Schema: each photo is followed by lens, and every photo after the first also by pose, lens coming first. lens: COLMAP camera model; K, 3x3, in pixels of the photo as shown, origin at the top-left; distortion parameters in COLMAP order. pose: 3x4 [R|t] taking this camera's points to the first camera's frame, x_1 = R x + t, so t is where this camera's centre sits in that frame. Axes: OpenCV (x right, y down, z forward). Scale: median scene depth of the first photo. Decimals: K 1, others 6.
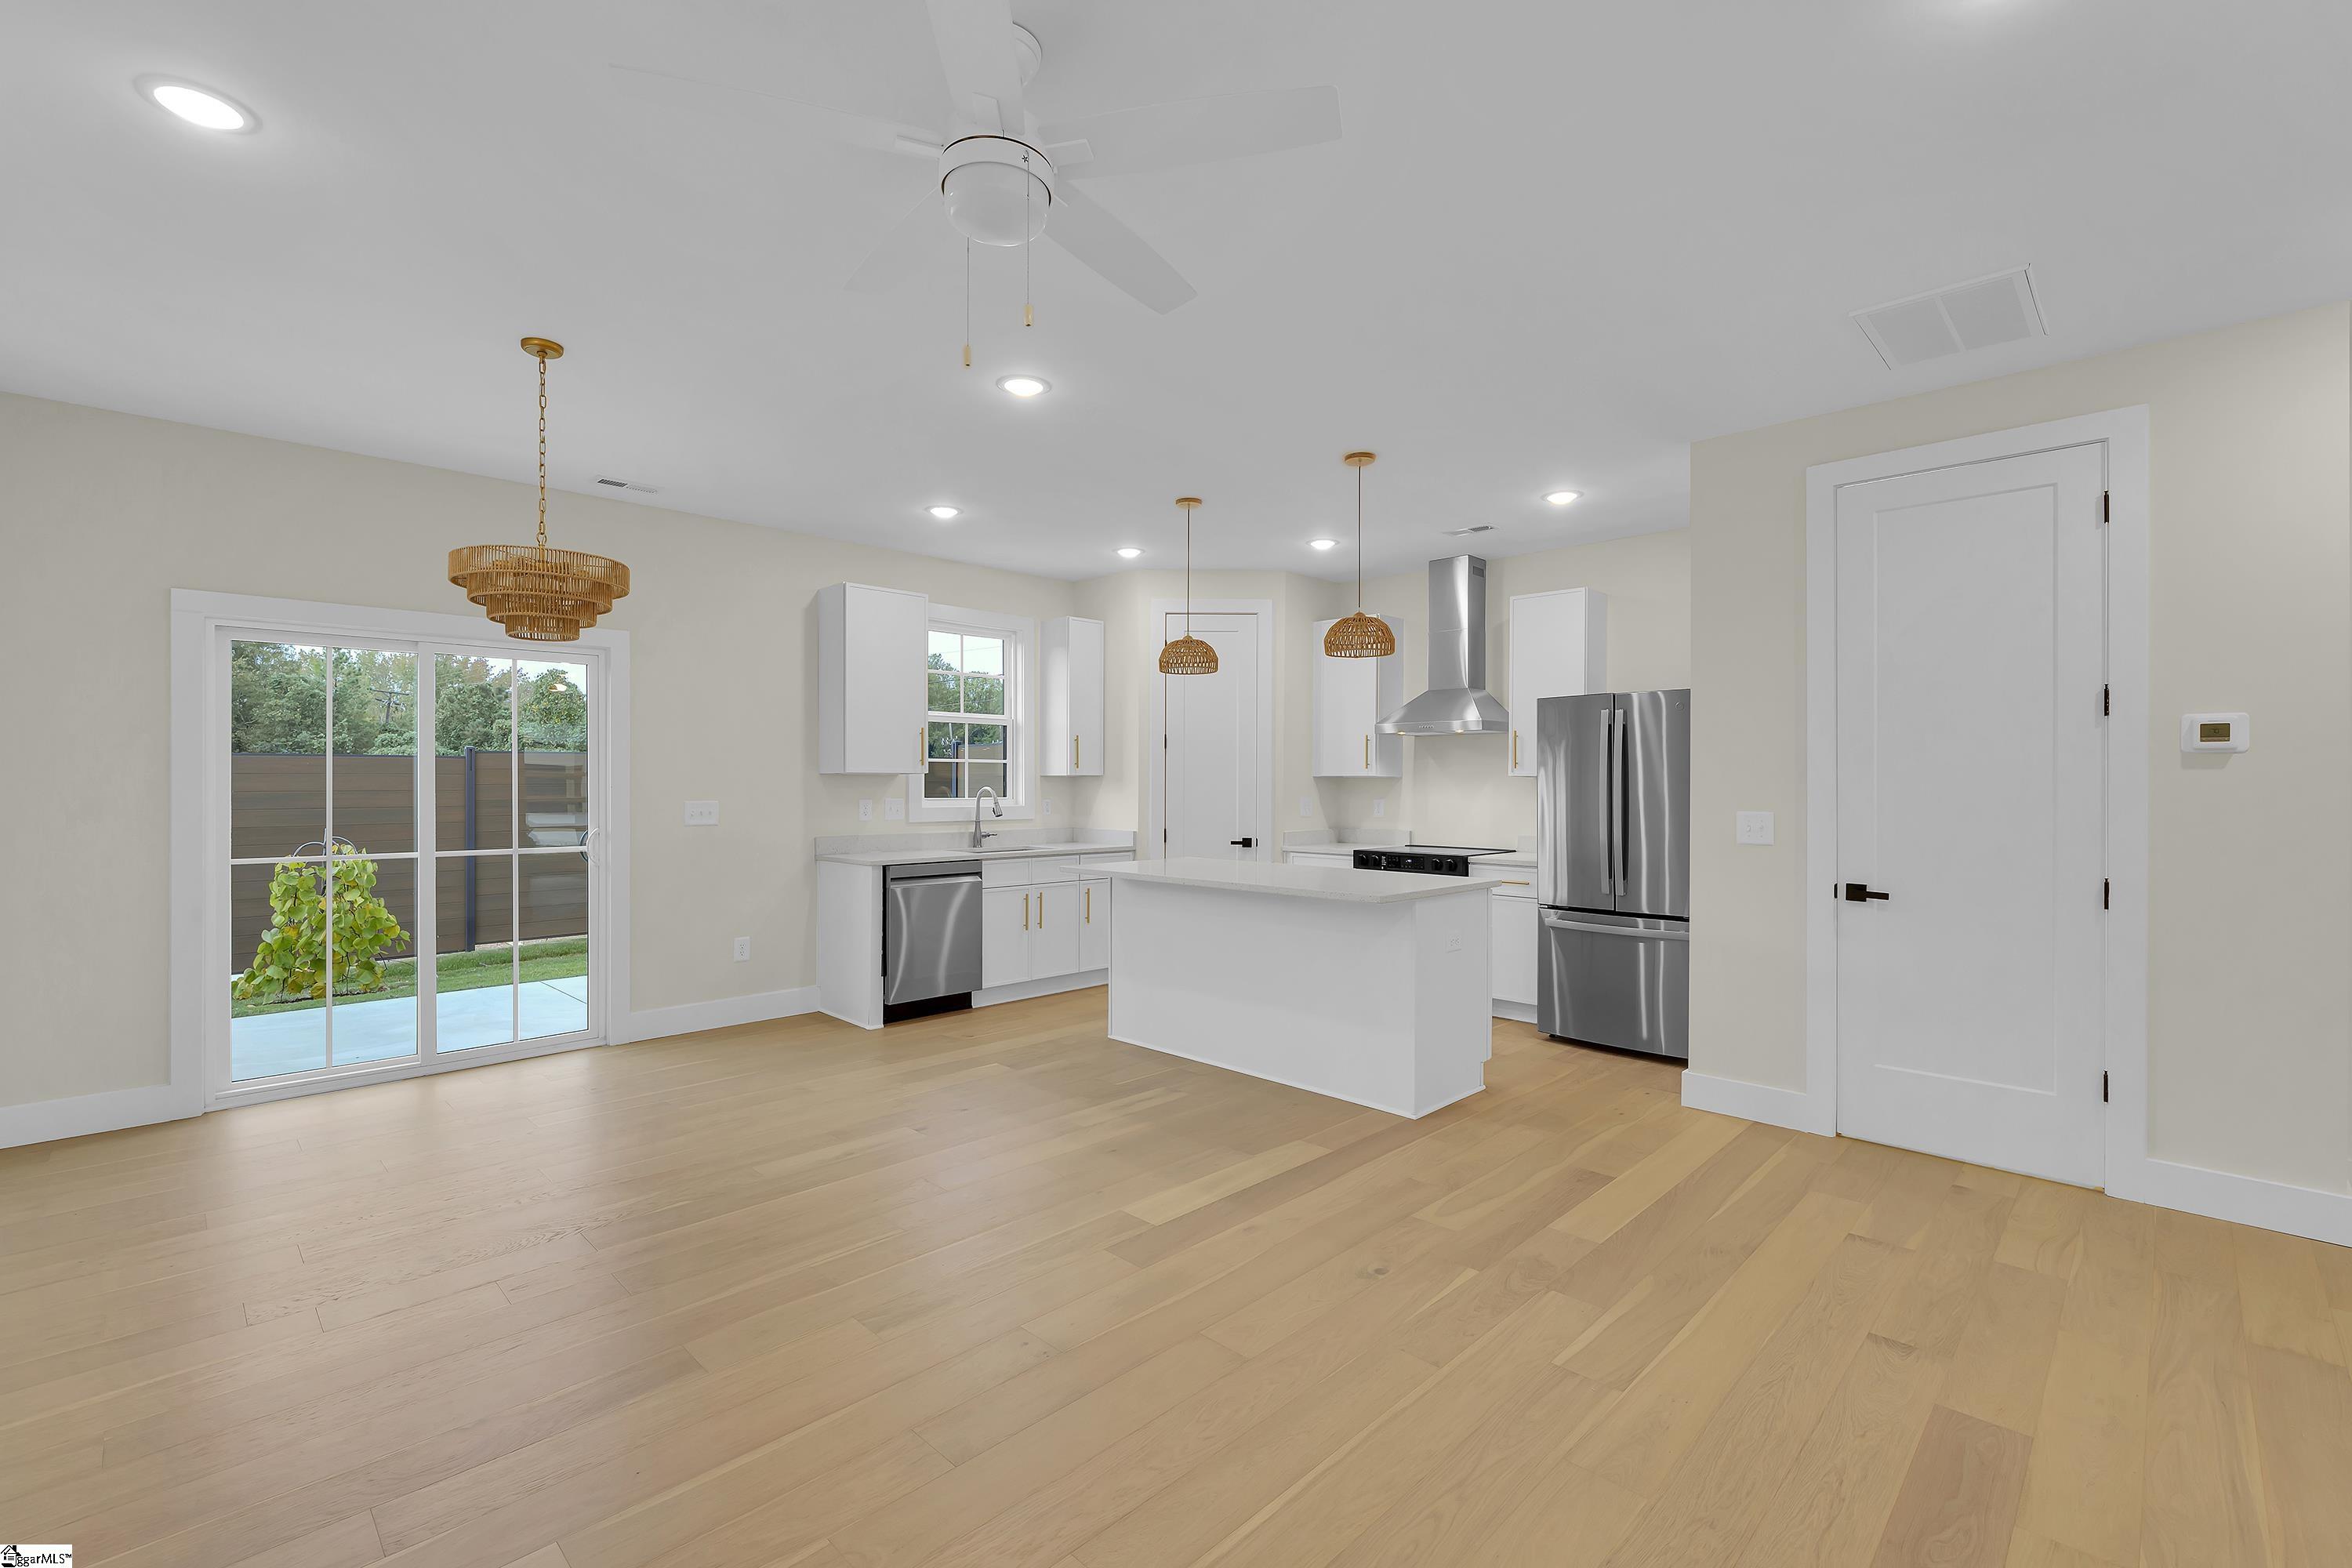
lens RADIAL K [[1026.8, 0, 1199.2], [0, 1026.8, 783.0], [0, 0, 1]] dist [-0.003679, 0.000528]
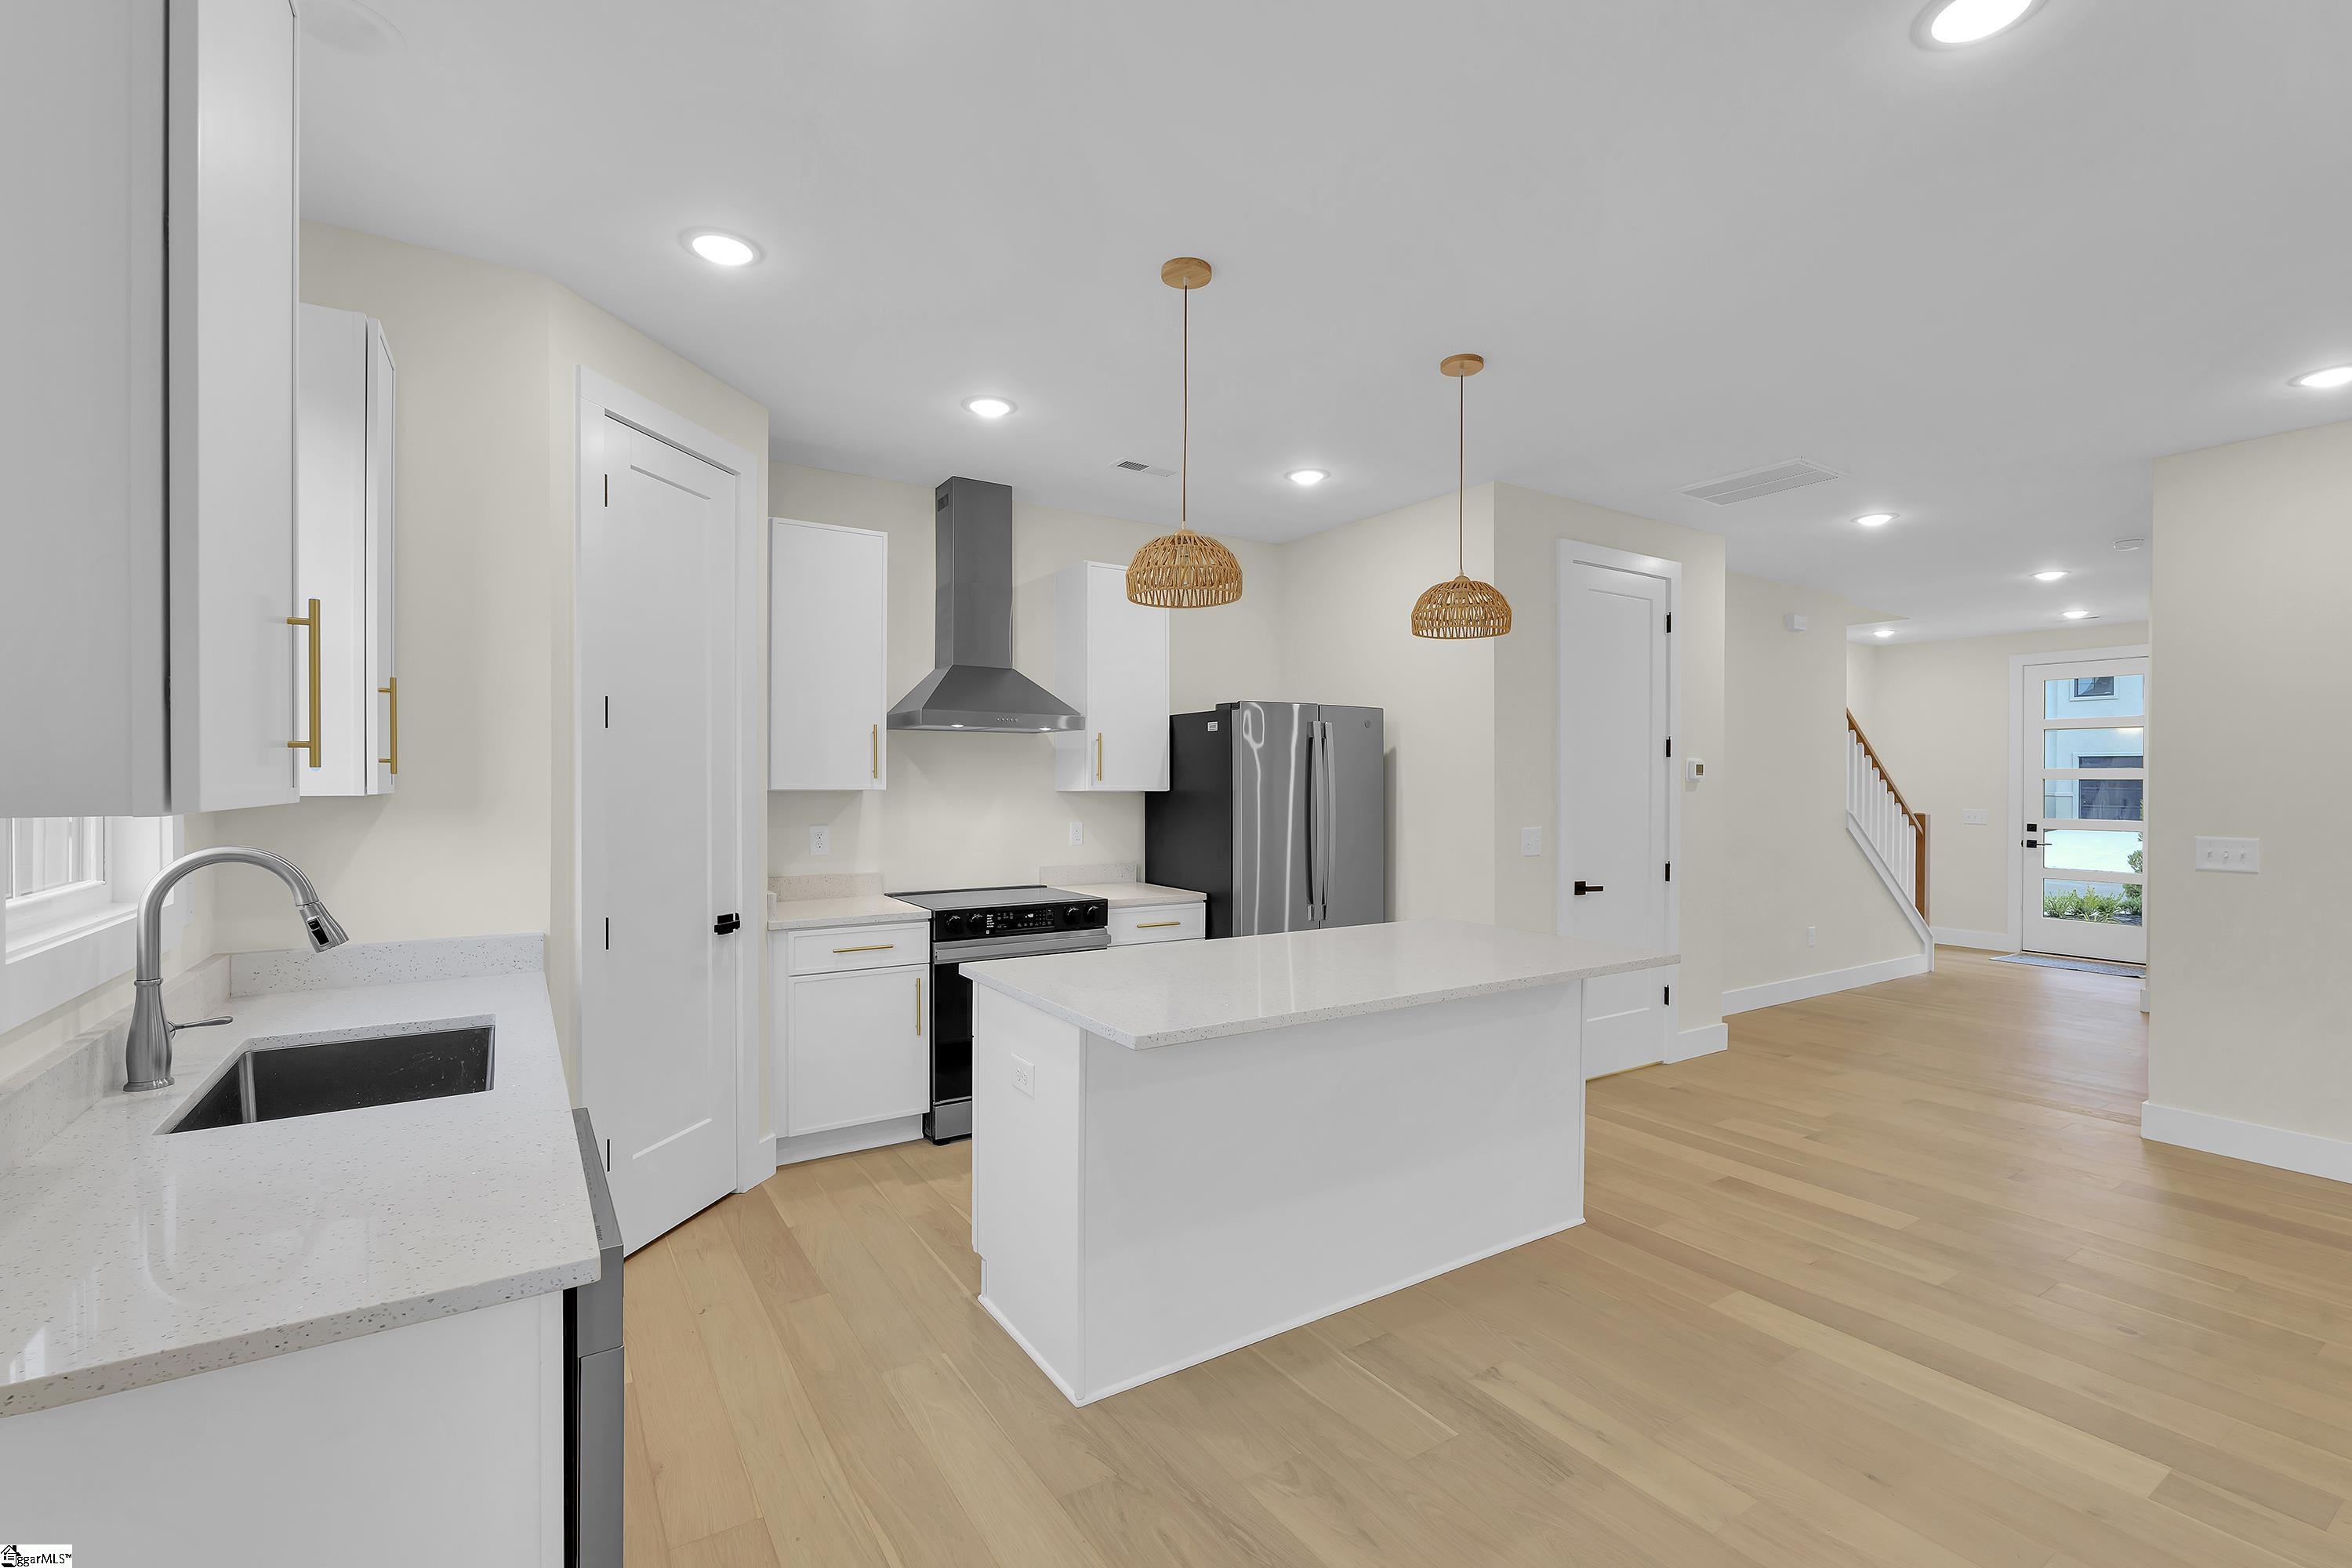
lens RADIAL K [[1026.8, 0, 1153.7], [0, 1026.8, 784.0], [0, 0, 1]] dist [-0.003679, 0.000528]
pose [[0.227136, -0.004506, 0.973853, -0.474134], [-0.004361, 0.999975, 0.005644, -0.017341], [-0.973853, -0.005529, 0.227110, 0.825526]]
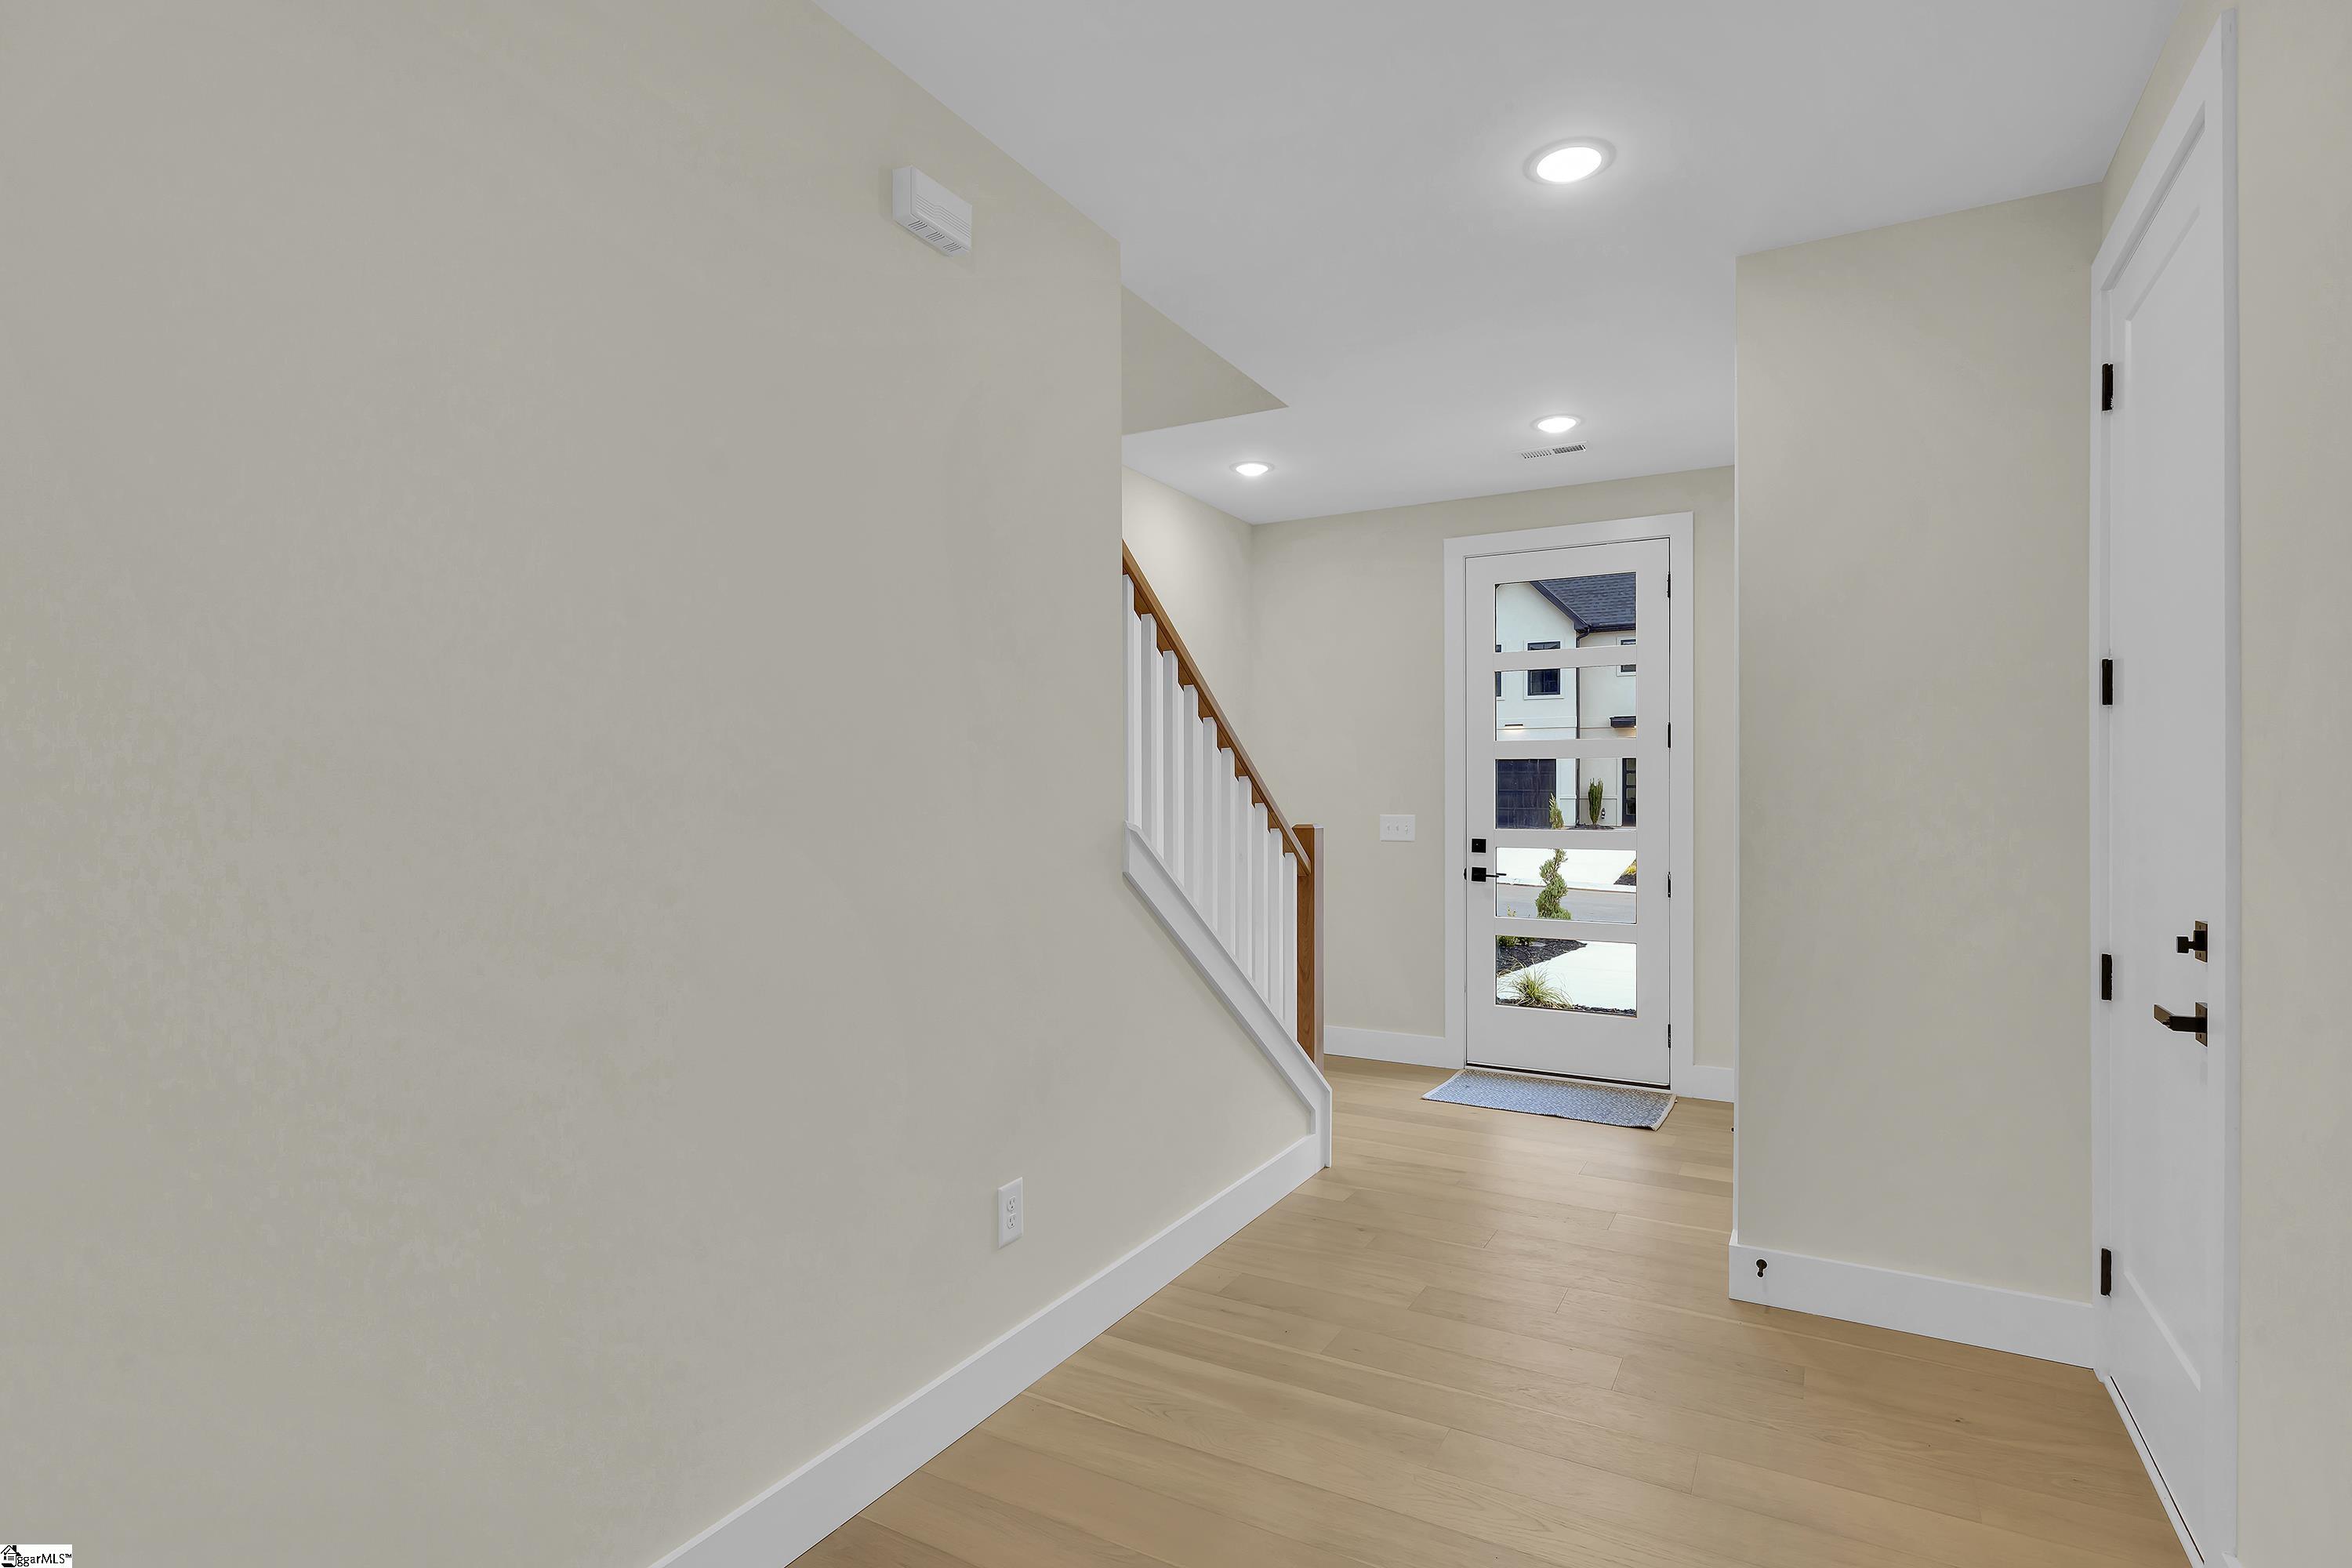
lens RADIAL K [[1133.2, 0, 1172.7], [0, 1133.2, 785.1], [0, 0, 1]] dist [0.000697, 0.000015]
pose [[-0.255542, 0.000421, 0.966798, 0.442818], [0.000181, 1.000000, -0.000388, 0.000644], [-0.966798, 0.000076, -0.255542, 0.393392]]
